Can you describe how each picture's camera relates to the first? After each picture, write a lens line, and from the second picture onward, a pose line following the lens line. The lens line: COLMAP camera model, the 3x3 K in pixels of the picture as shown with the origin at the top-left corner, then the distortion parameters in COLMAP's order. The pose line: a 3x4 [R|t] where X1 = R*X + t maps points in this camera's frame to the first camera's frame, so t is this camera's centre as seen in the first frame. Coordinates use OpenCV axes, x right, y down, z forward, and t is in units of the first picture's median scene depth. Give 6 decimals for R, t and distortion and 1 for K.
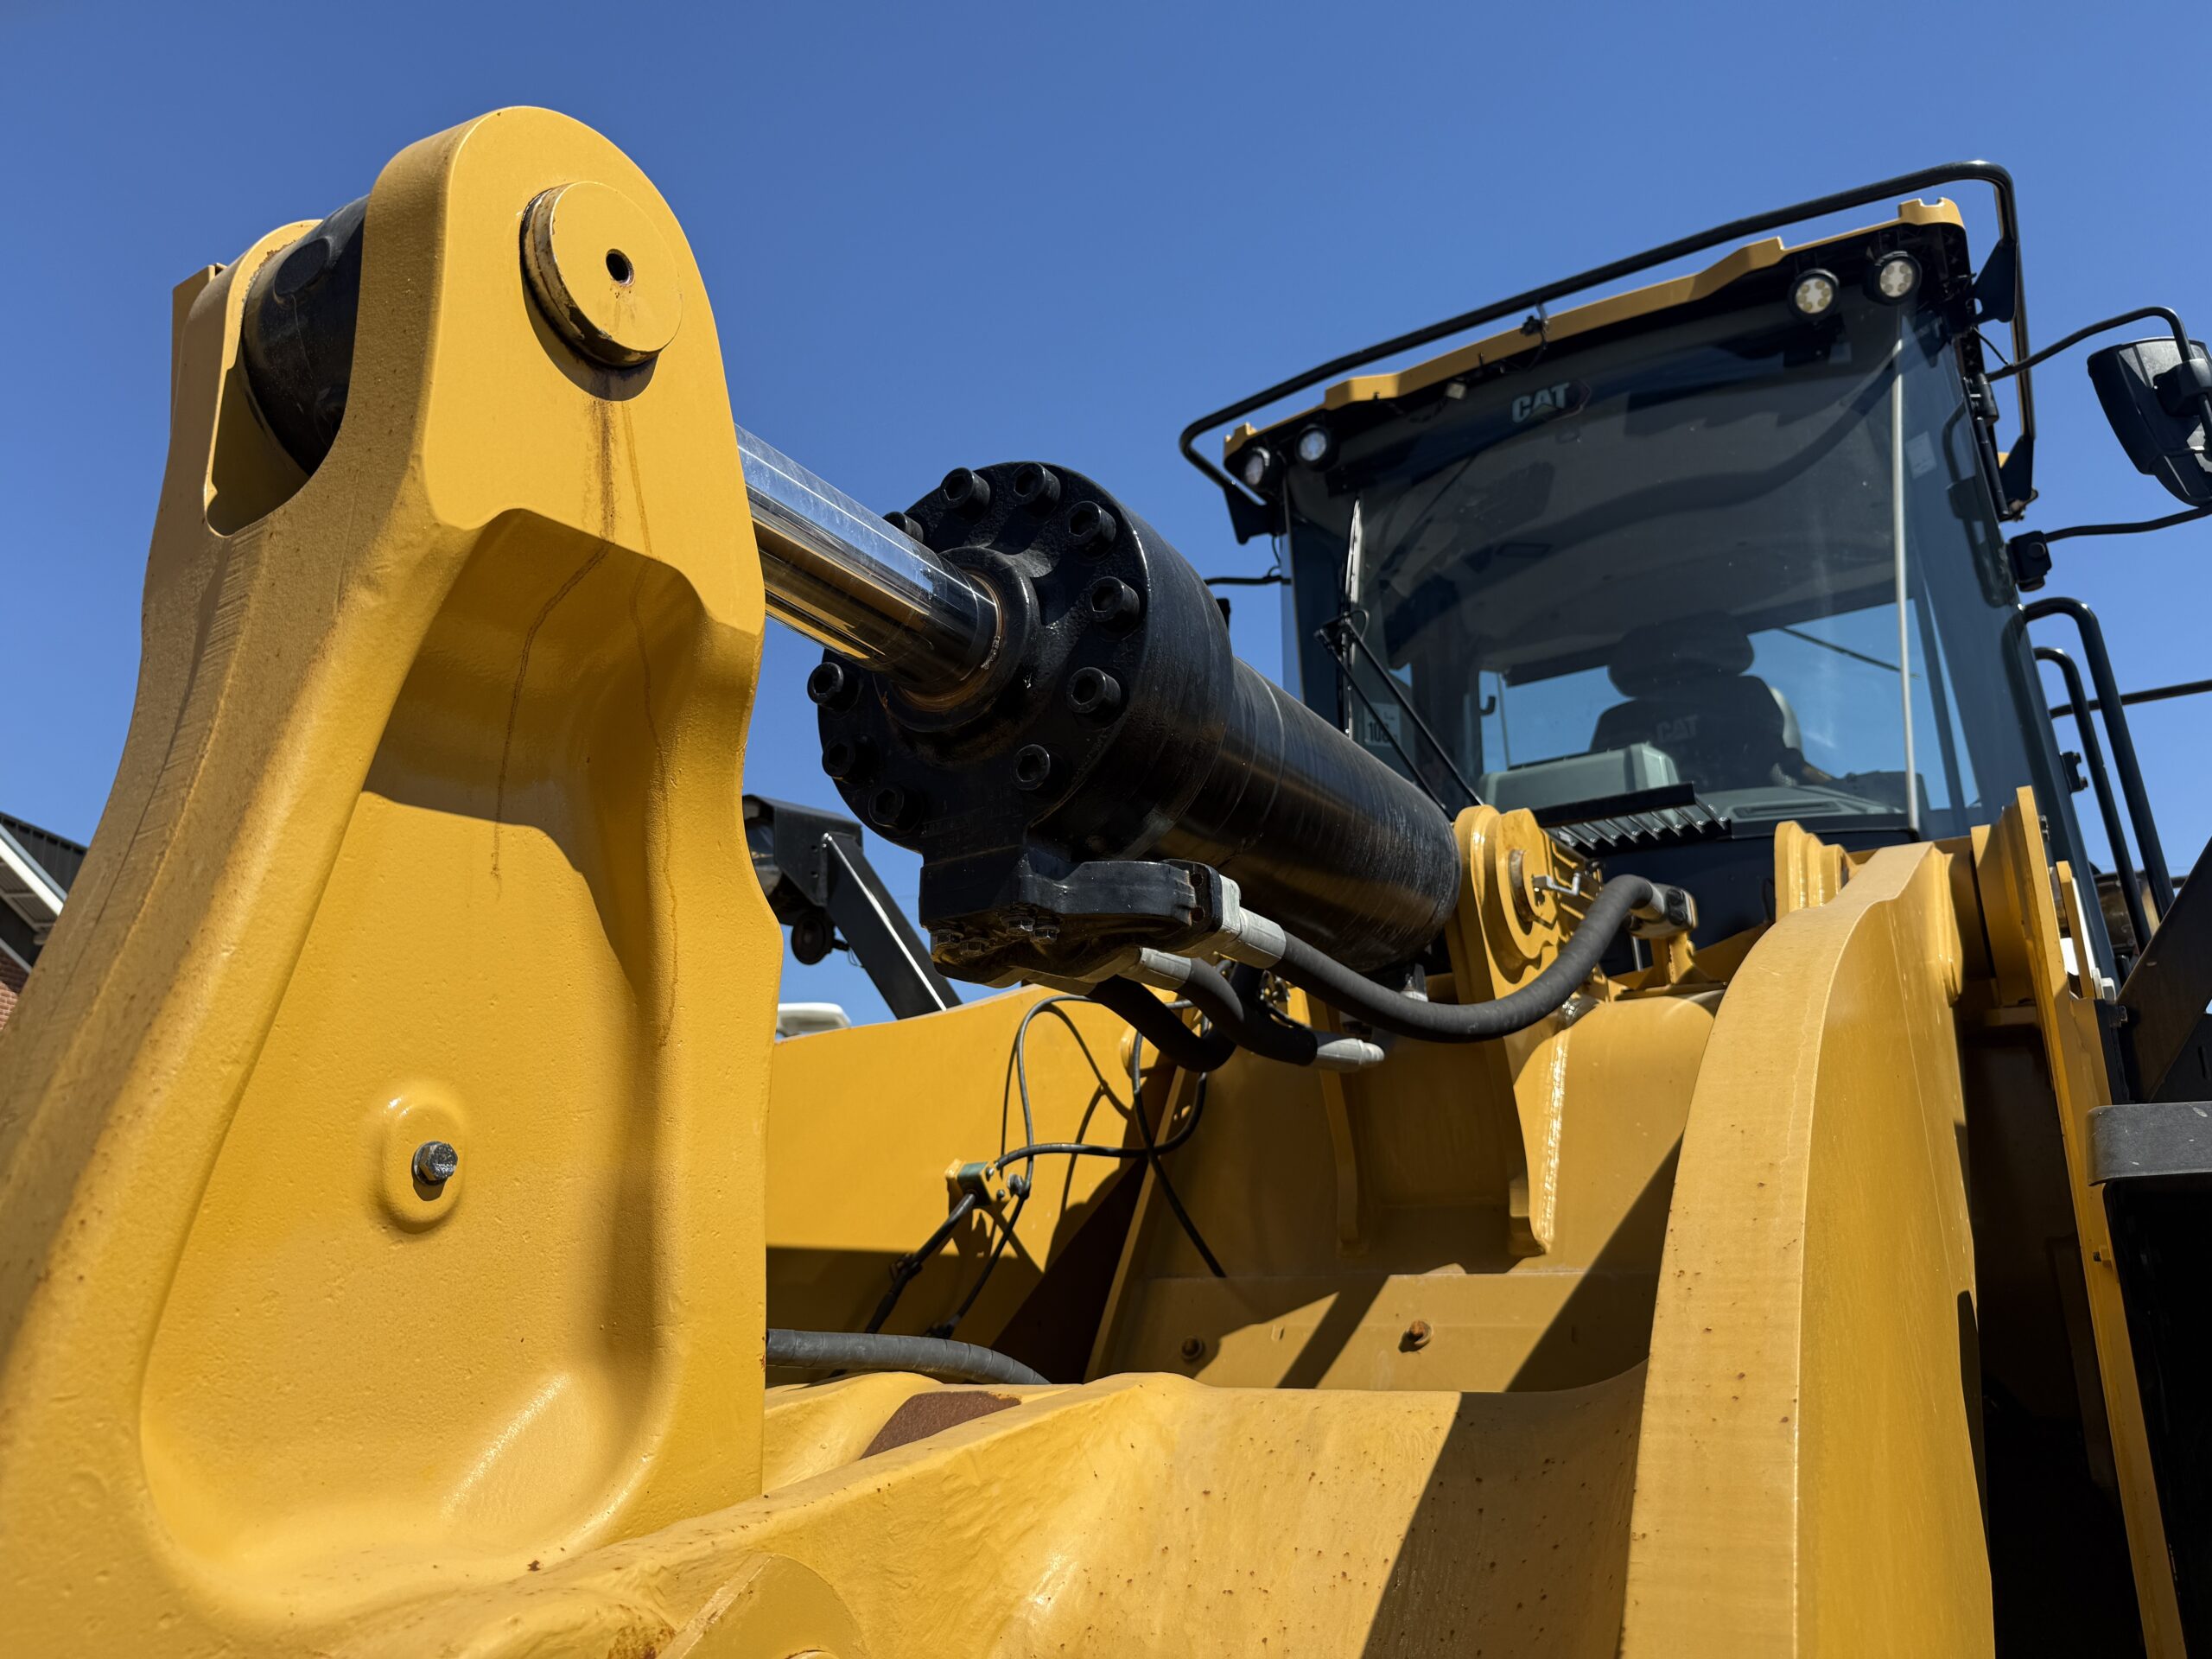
lens RADIAL K [[1574.6, 0, 1100.8], [0, 1574.6, 835.0], [0, 0, 1]] dist [0.034883, -0.054323]
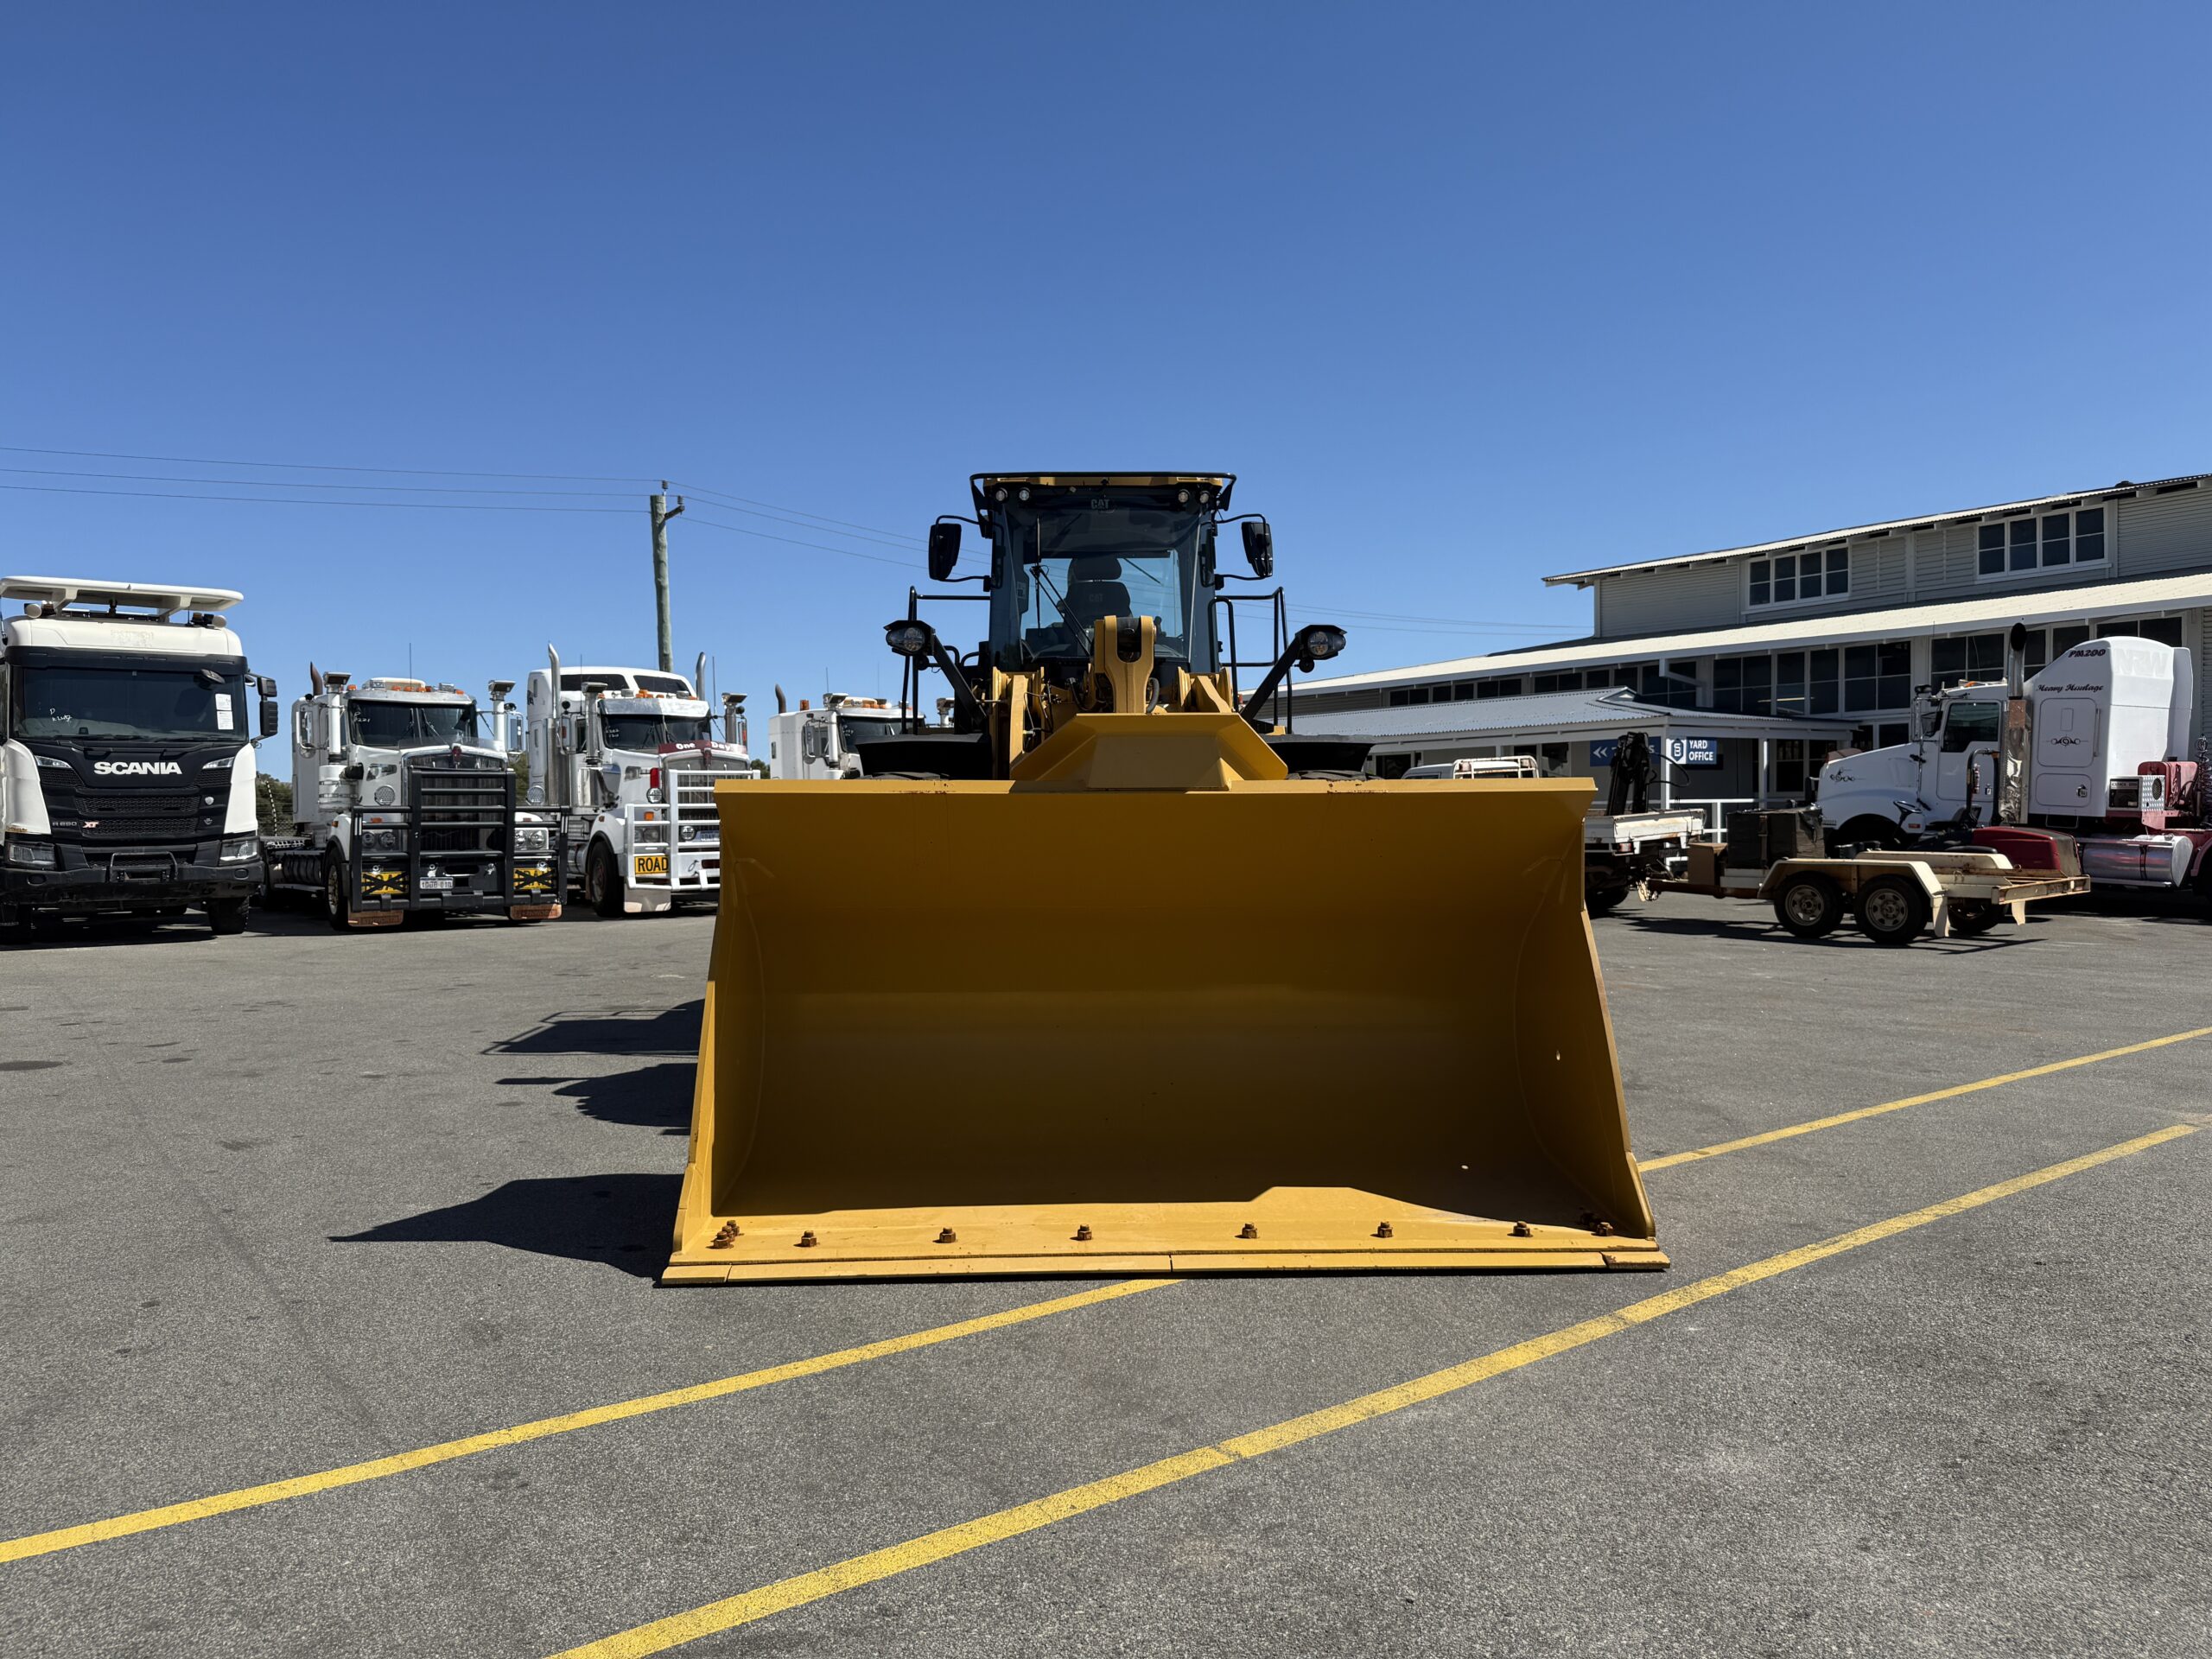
lens RADIAL K [[1553.7, 0, 1120.6], [0, 1553.7, 834.2], [0, 0, 1]] dist [0.032224, -0.033560]
pose [[0.819605, 0.031447, 0.572065, -2.219423], [-0.168215, 0.967694, 0.187809, -0.350890], [-0.547678, -0.250160, 0.798417, -2.545407]]
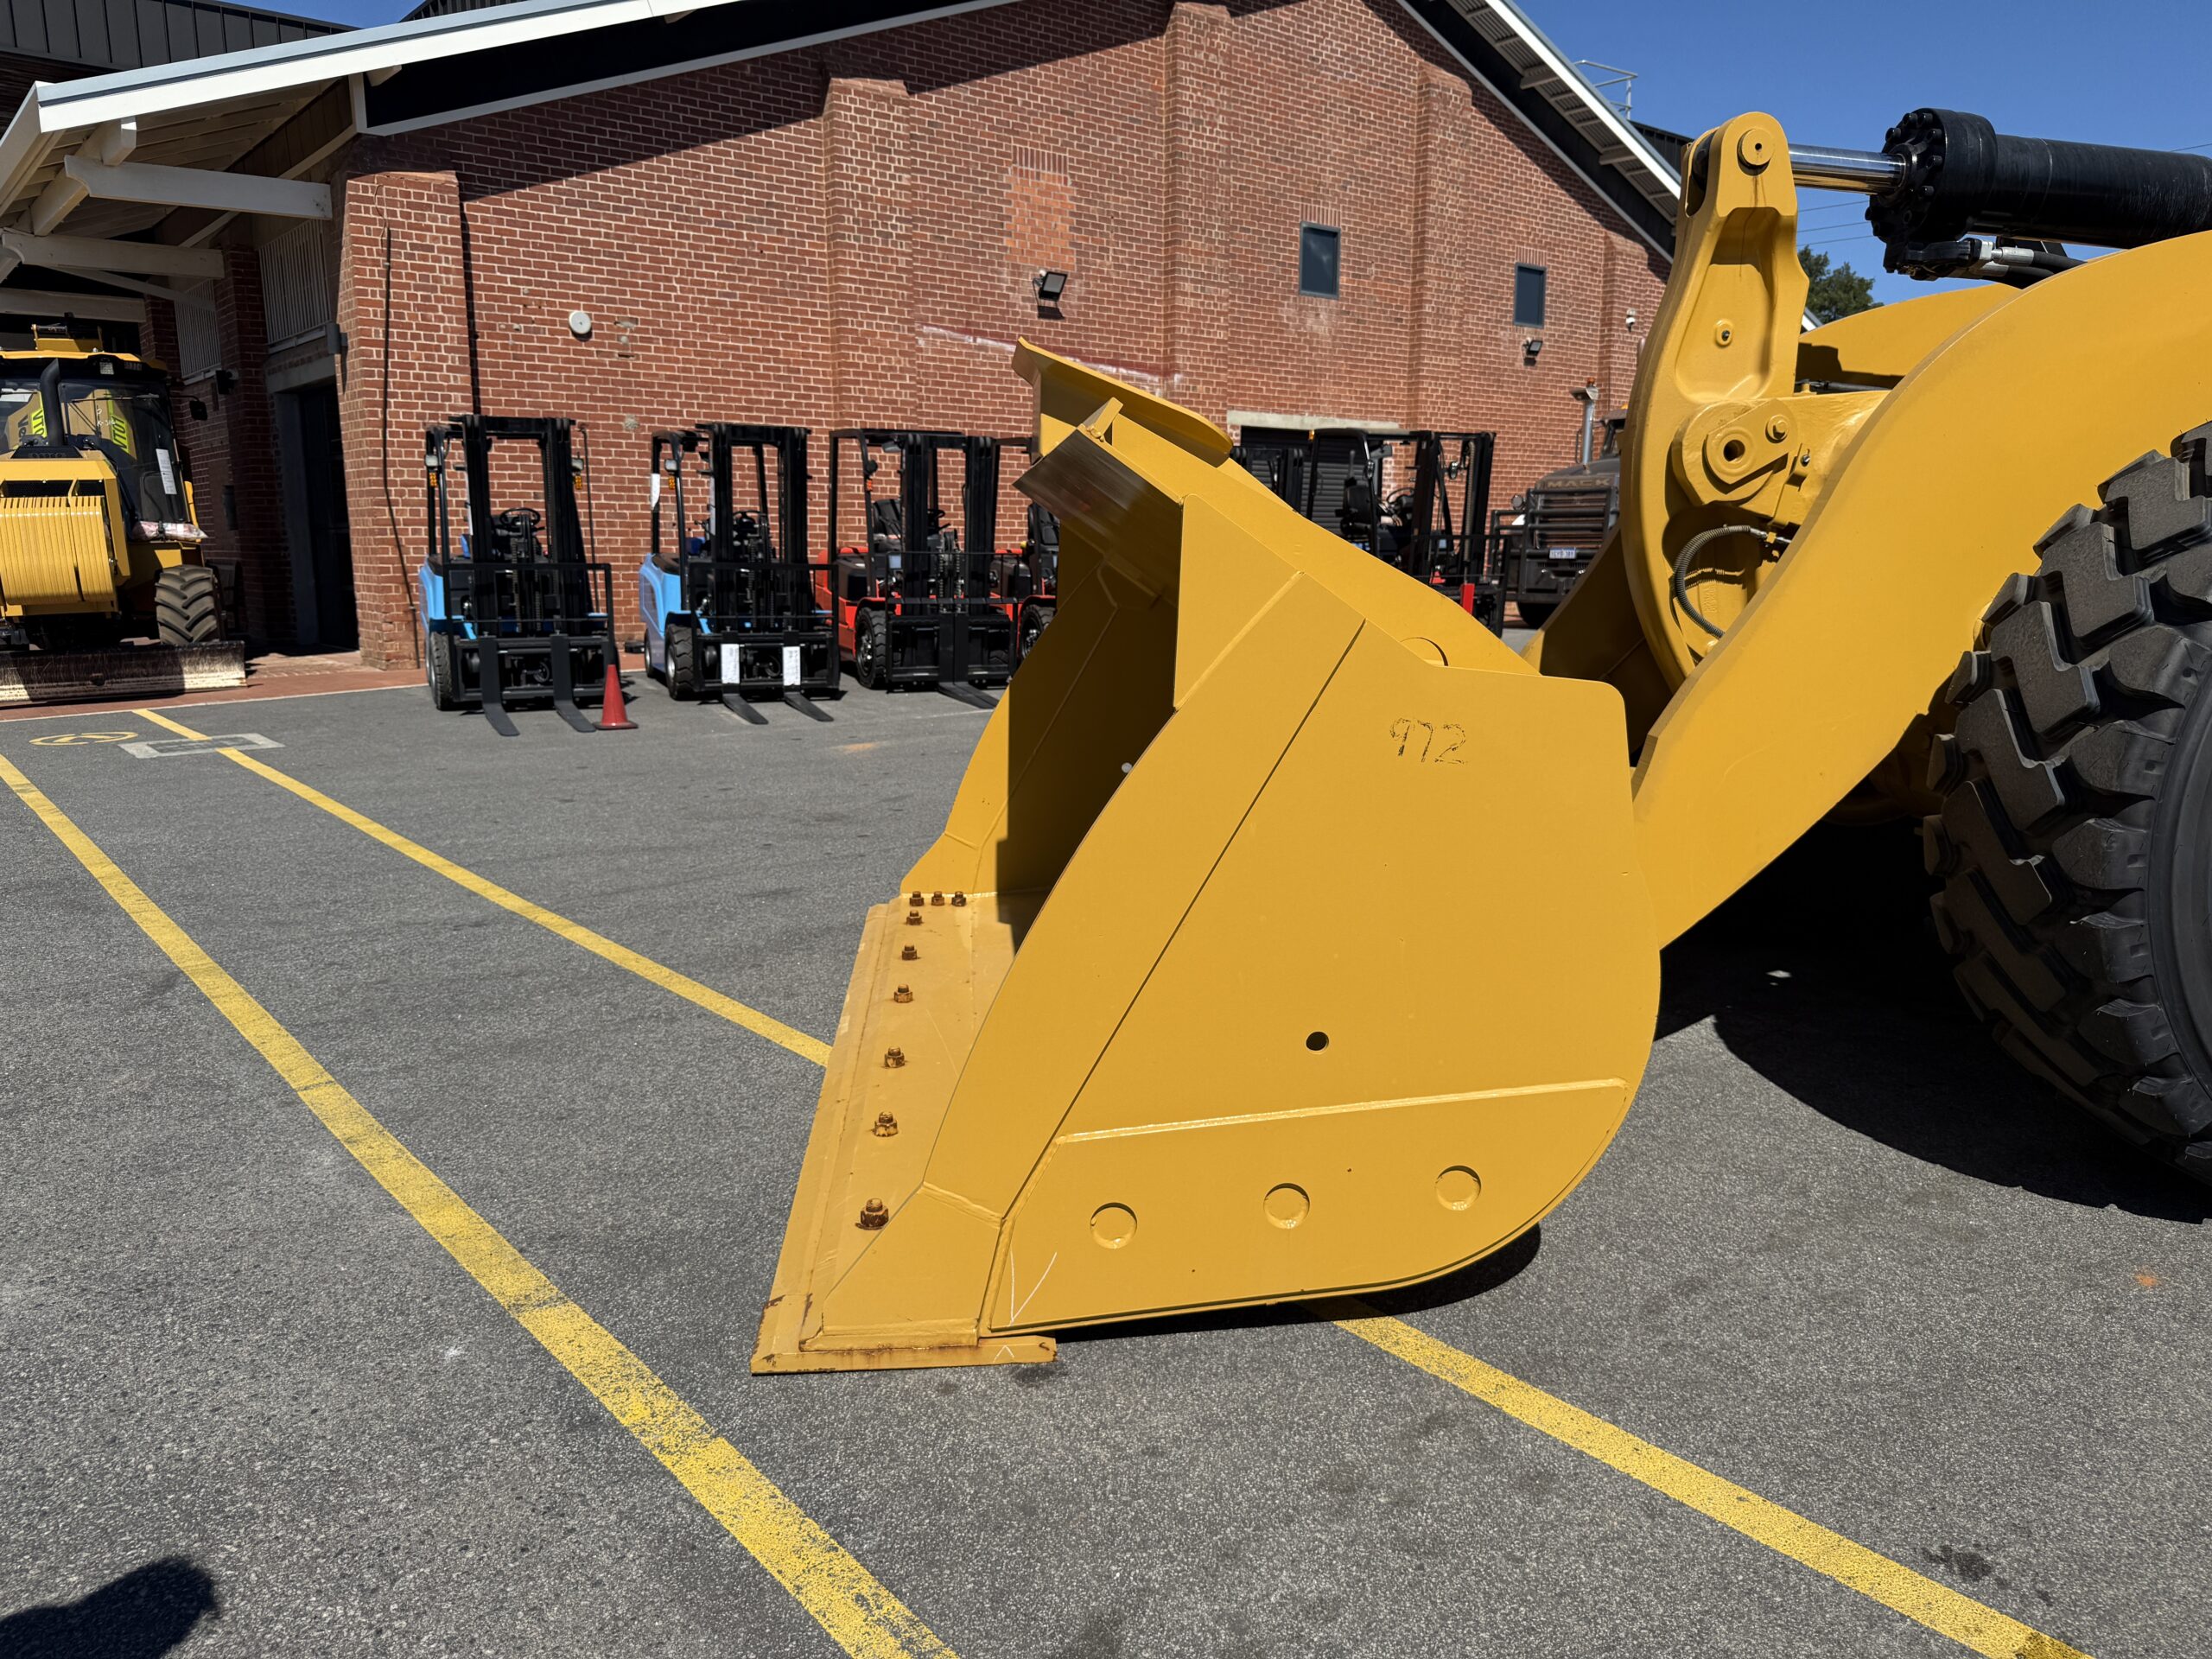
lens RADIAL K [[1574.6, 0, 1101.8], [0, 1574.6, 839.4], [0, 0, 1]] dist [0.034883, -0.054323]
pose [[0.602806, 0.193680, -0.774024, 1.043180], [0.168675, 0.917233, 0.360878, -0.194812], [0.779855, -0.348098, 0.520245, -1.515536]]
